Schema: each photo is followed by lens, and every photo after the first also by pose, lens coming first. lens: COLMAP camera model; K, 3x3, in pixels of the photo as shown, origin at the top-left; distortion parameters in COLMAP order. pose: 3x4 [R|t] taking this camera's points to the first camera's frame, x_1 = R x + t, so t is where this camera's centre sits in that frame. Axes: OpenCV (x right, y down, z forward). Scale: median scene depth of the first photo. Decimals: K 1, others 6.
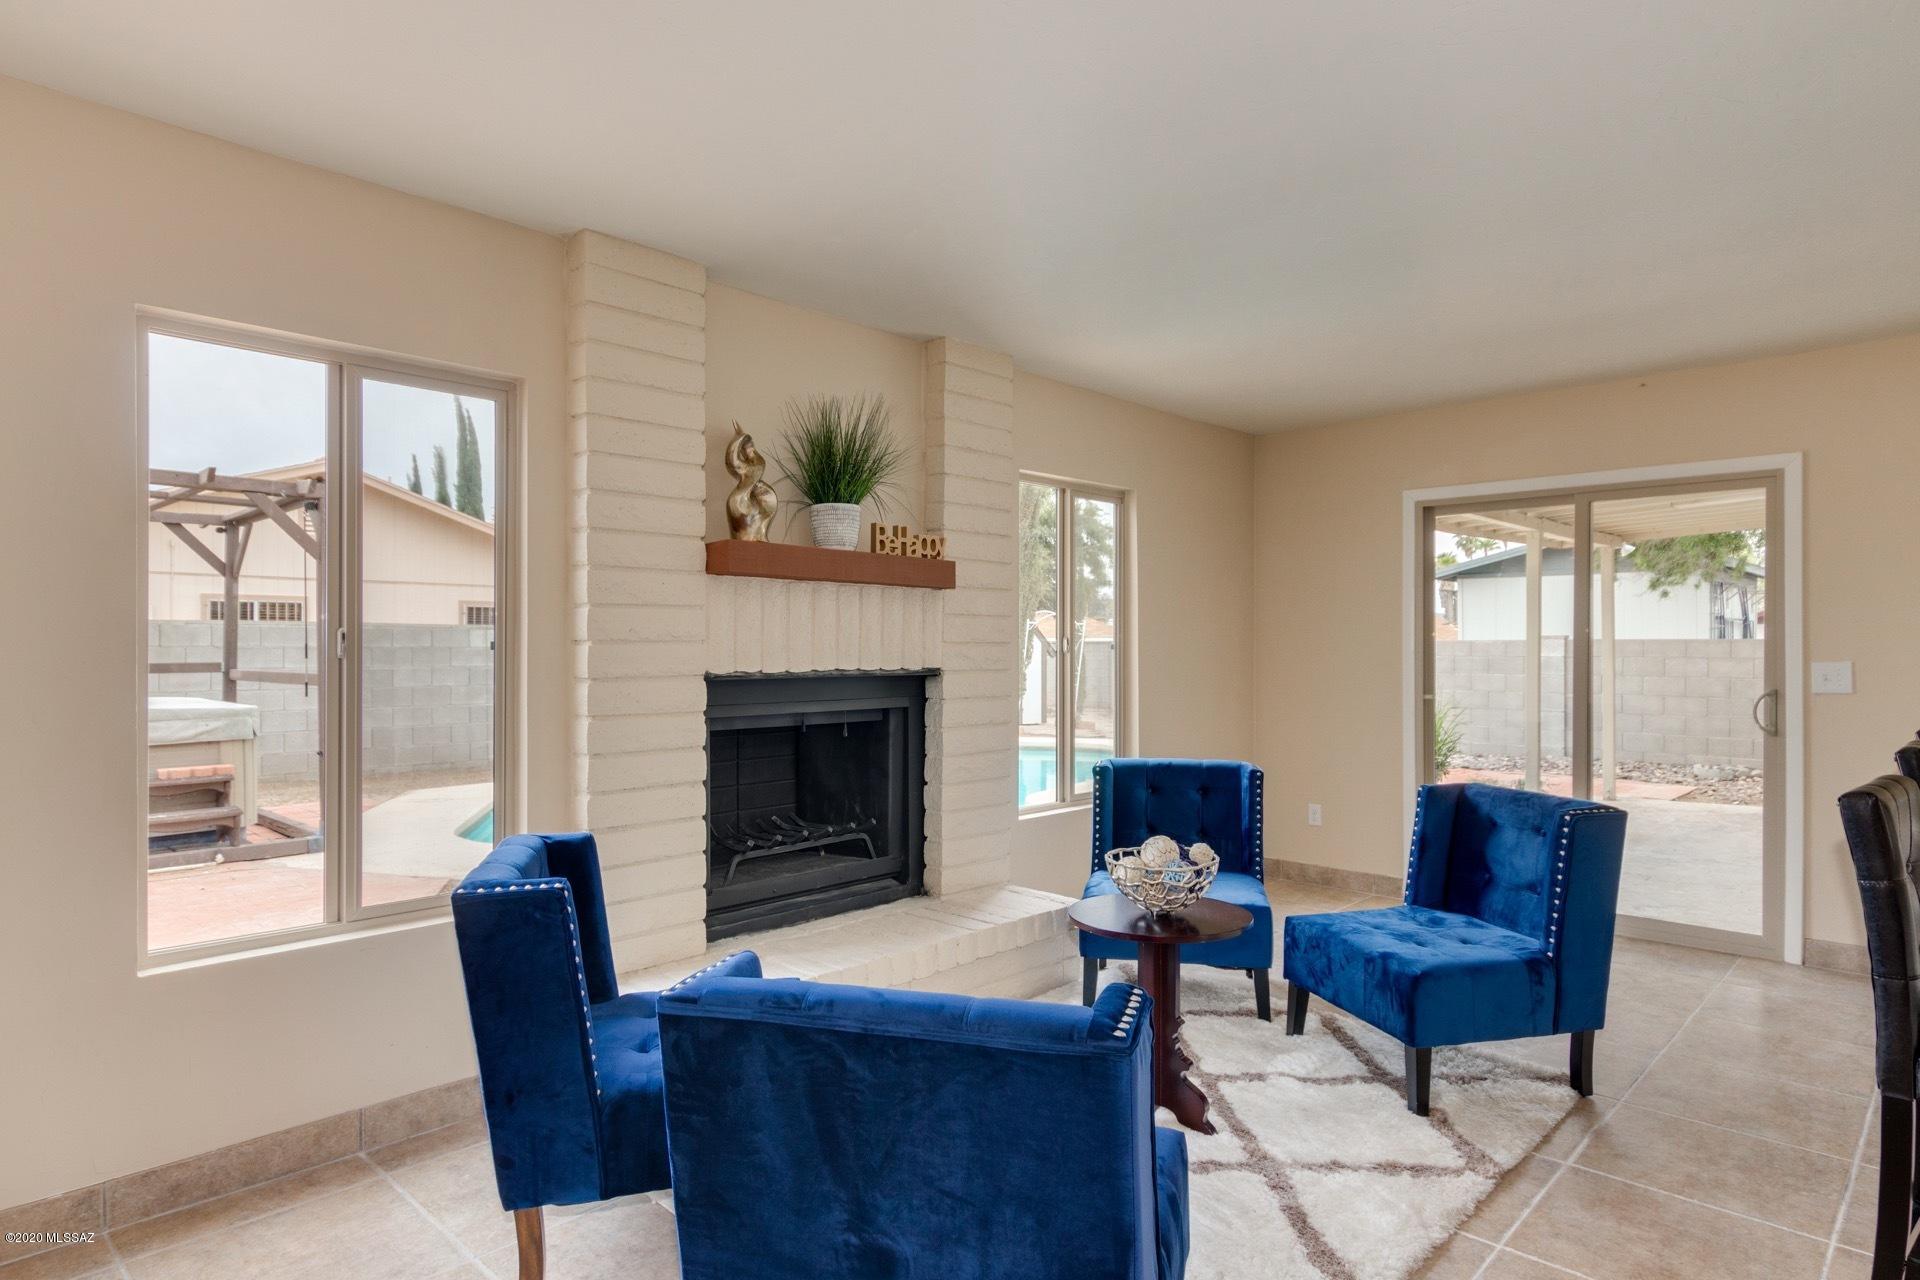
lens RADIAL K [[1069.8, 0, 960.0], [0, 1069.8, 640.0], [0, 0, 1]] dist [0.005124, 0.000931]
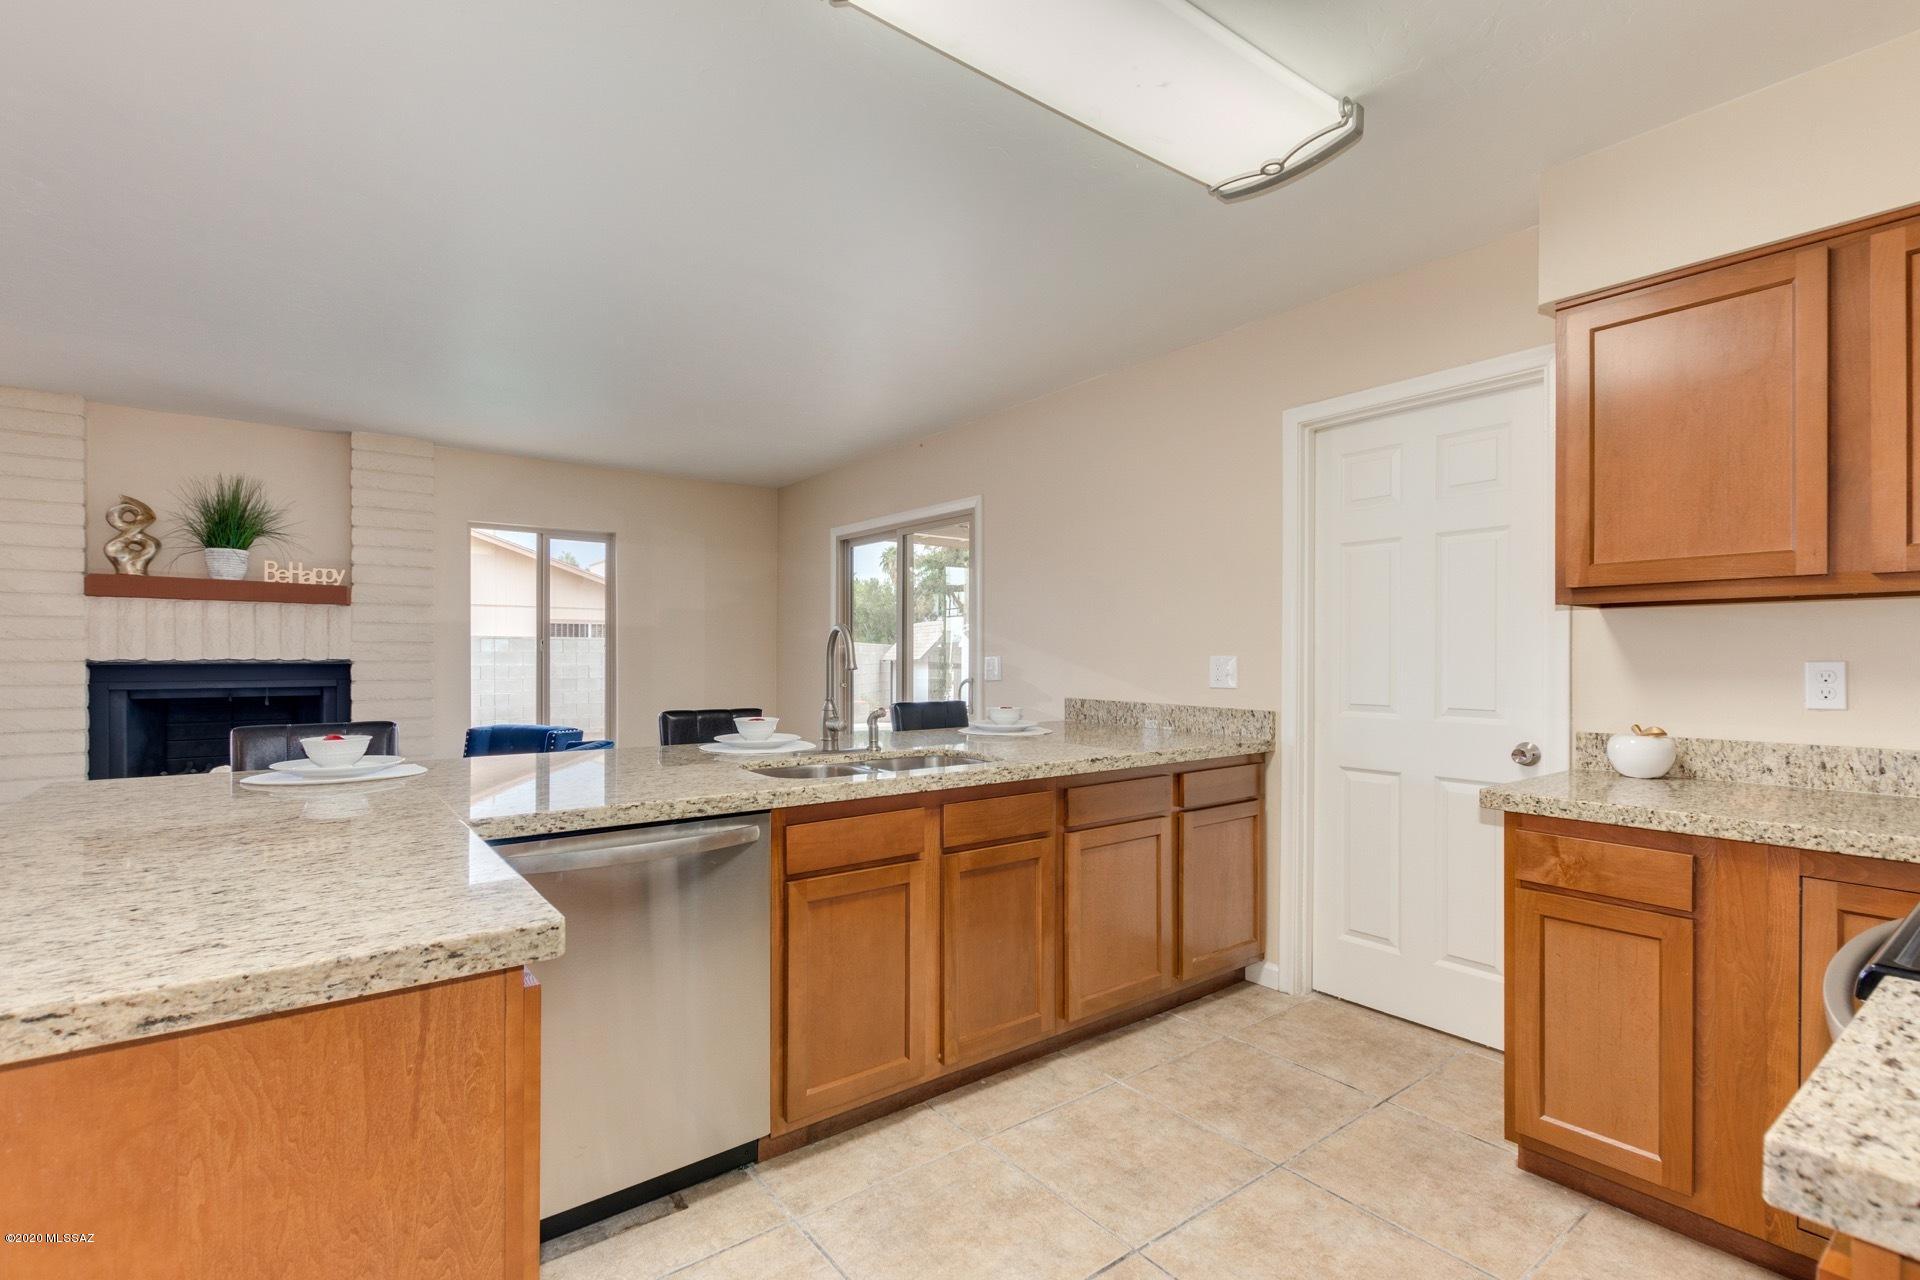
lens RADIAL K [[868.7, 0, 946.9], [0, 868.7, 663.9], [0, 0, 1]] dist [0.000958, -0.000362]
pose [[0.990344, 0.002199, -0.138612, 1.131054], [0.000186, 0.999852, 0.017186, 0.014434], [0.138629, -0.017046, 0.990198, -0.067498]]
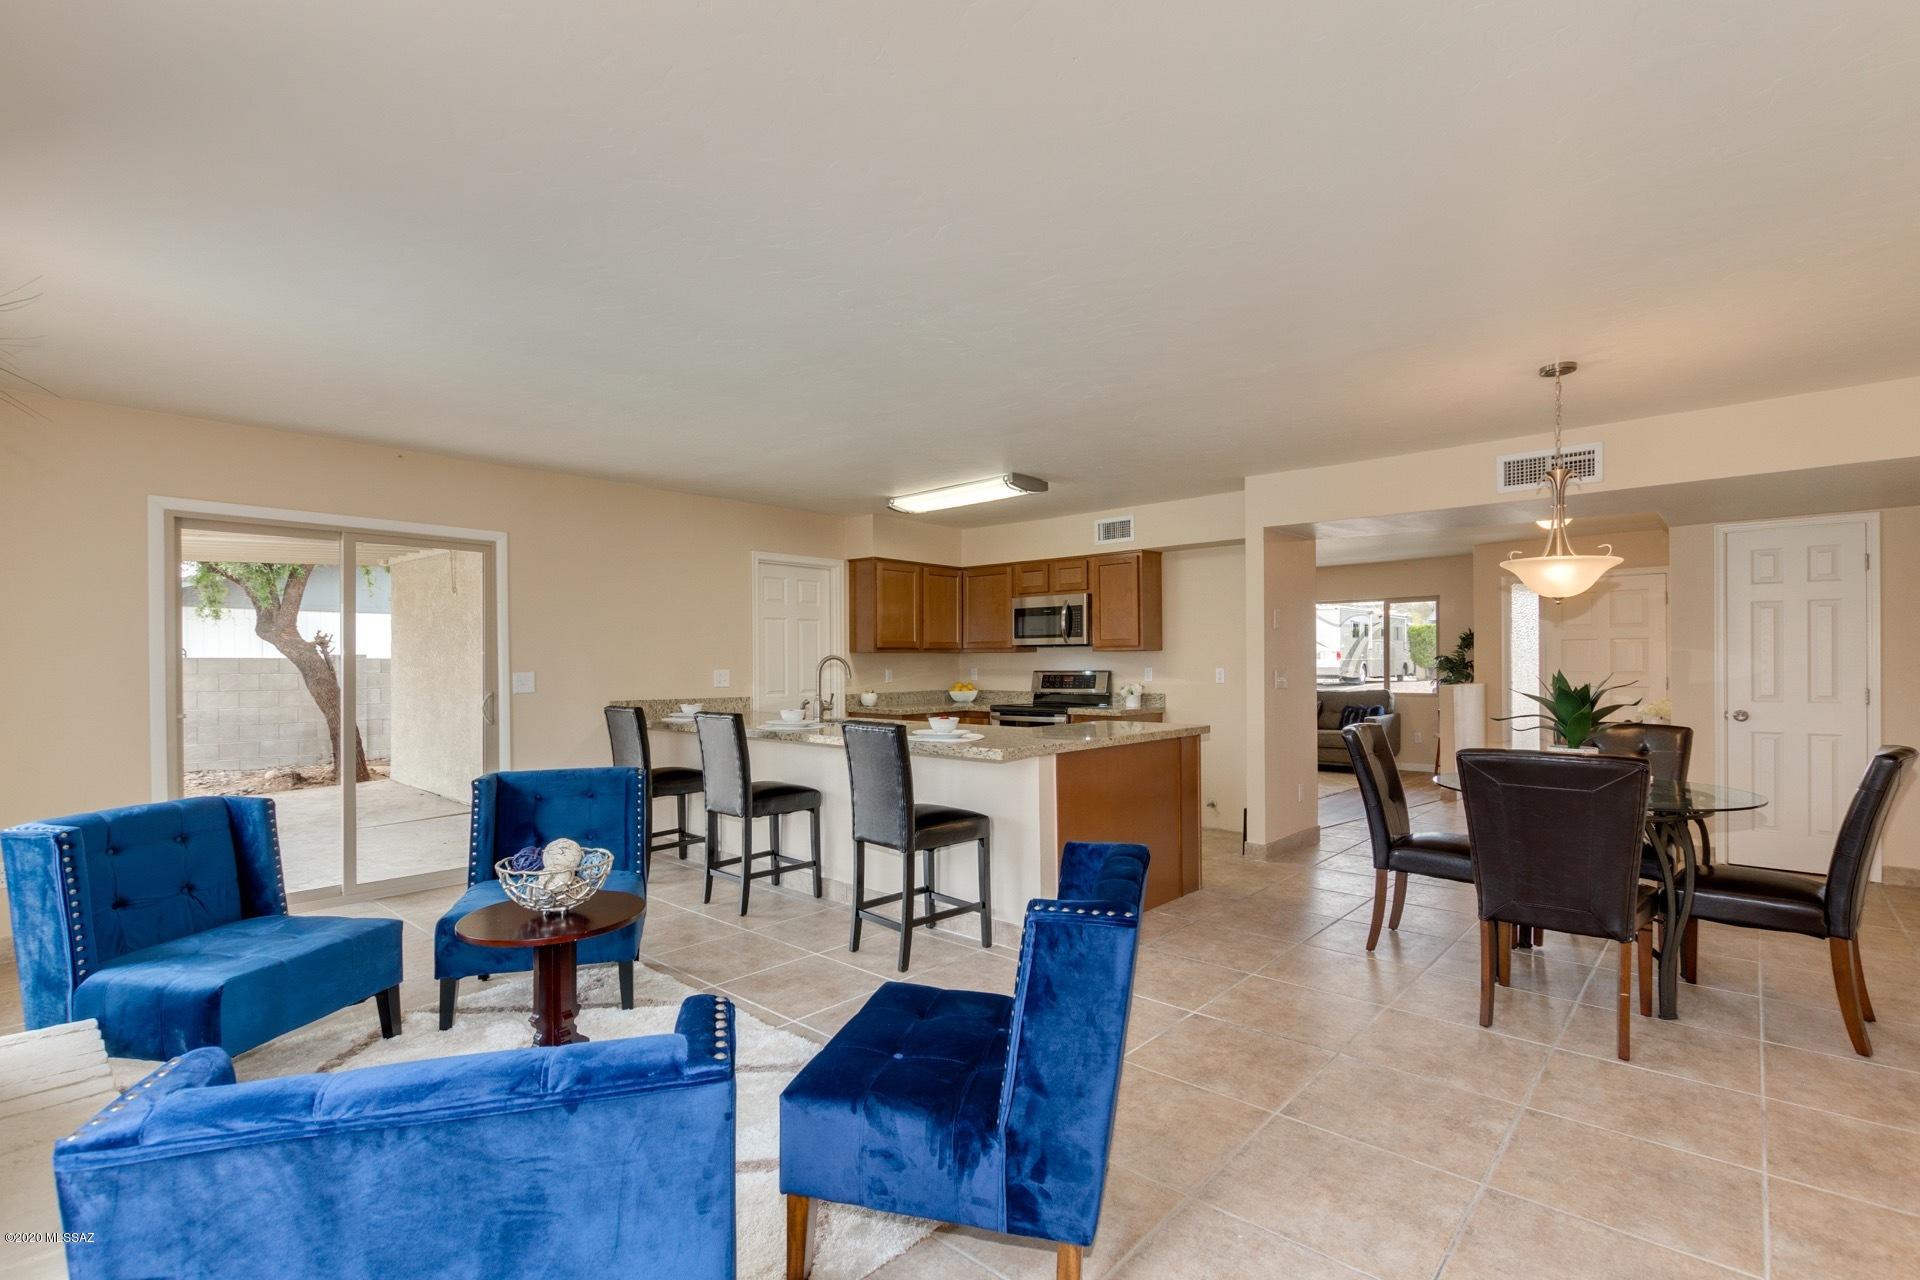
lens RADIAL K [[868.7, 0, 946.9], [0, 868.7, 663.9], [0, 0, 1]] dist [0.000958, -0.000362]
pose [[-0.021712, -0.002123, 0.999762, -0.561760], [-0.002114, 0.999996, 0.002078, 0.005283], [-0.999762, -0.002069, -0.021716, 0.528220]]
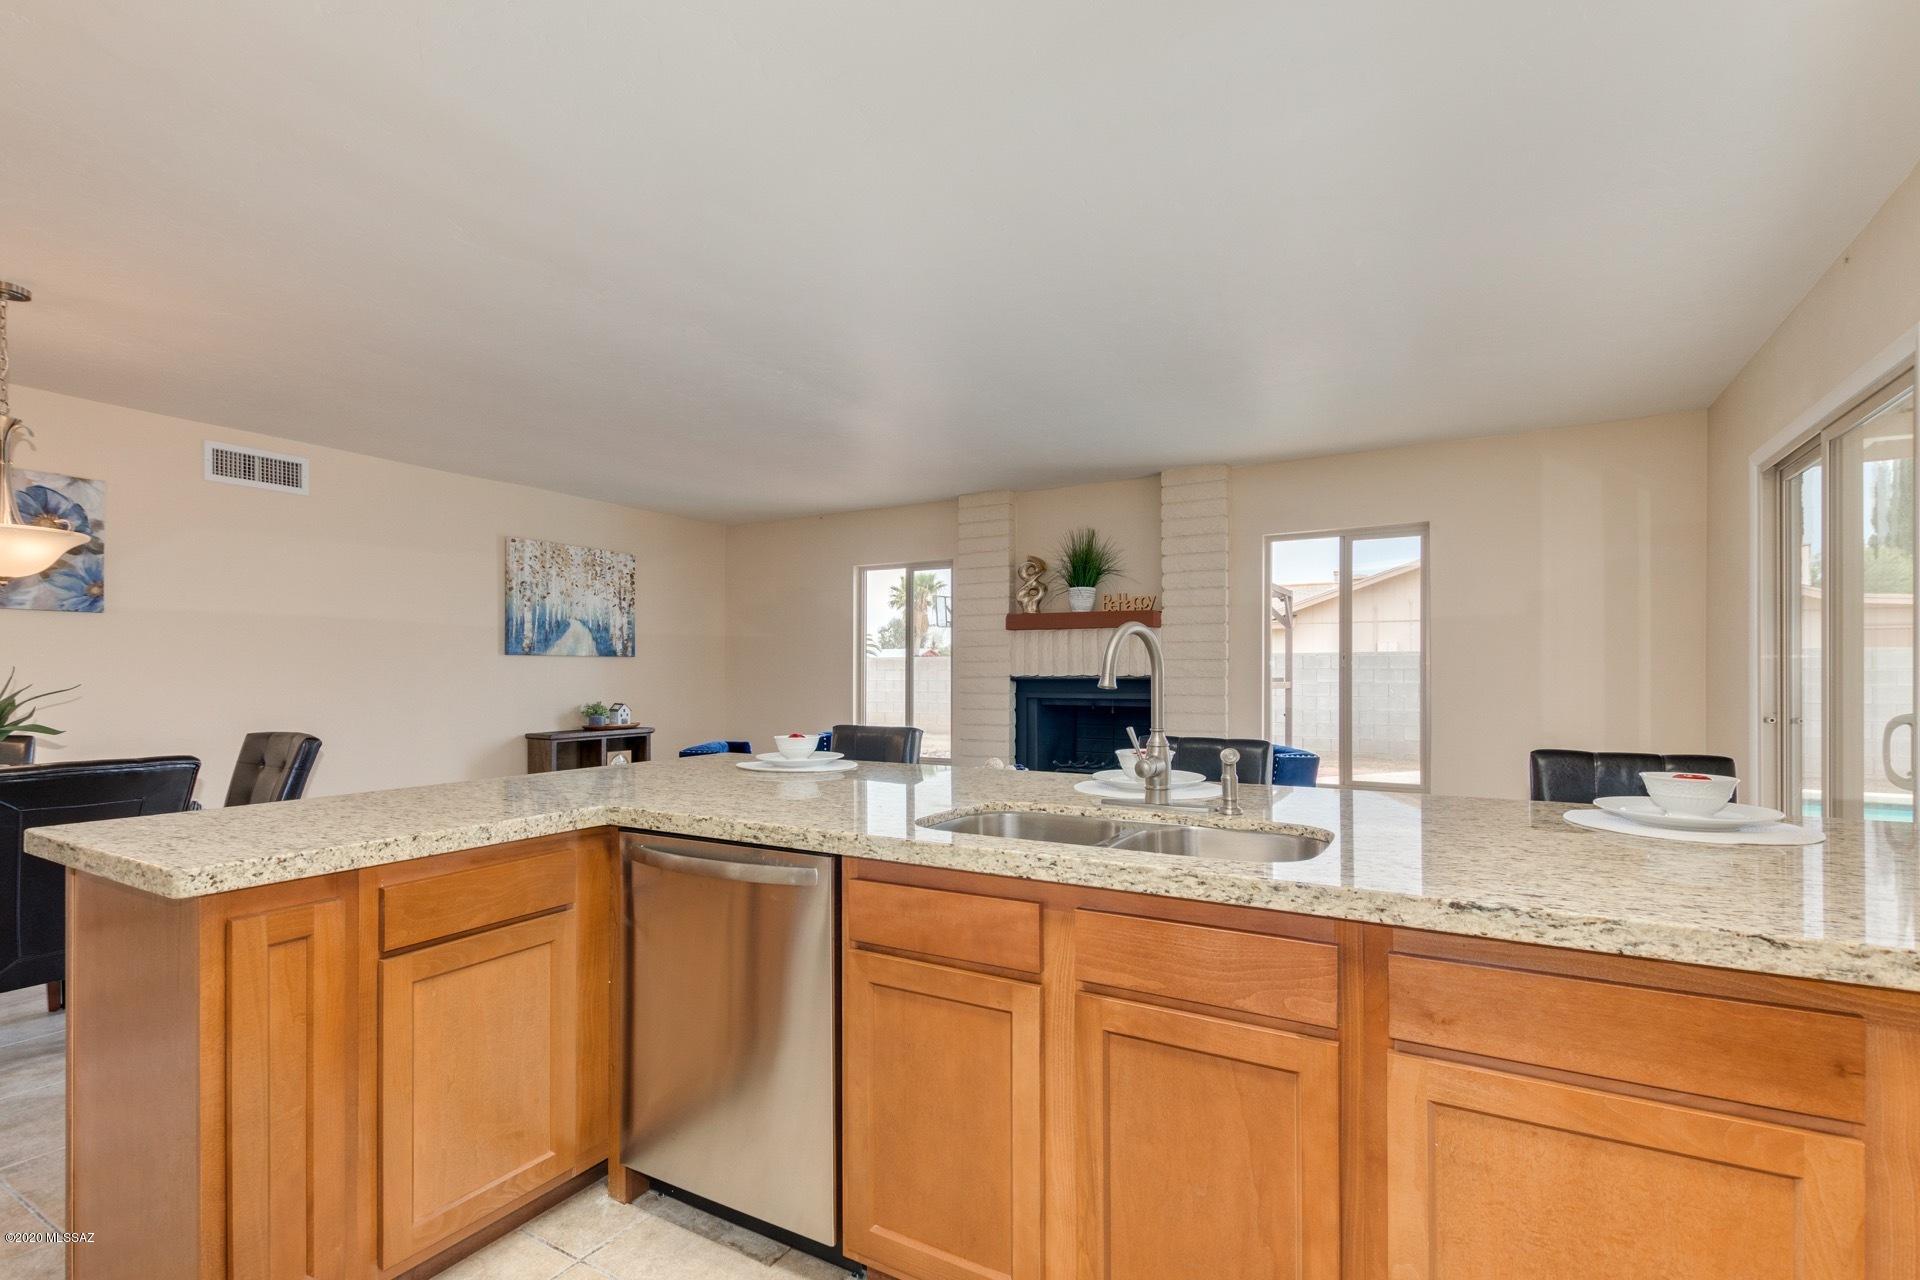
lens RADIAL K [[887.8, 0, 962.7], [0, 887.8, 659.9], [0, 0, 1]] dist [0.001118, -0.000046]
pose [[0.257593, -0.015453, -0.966130, 1.431641], [0.009694, 0.999863, -0.013408, 0.021067], [0.966205, -0.005912, 0.257708, 0.431568]]
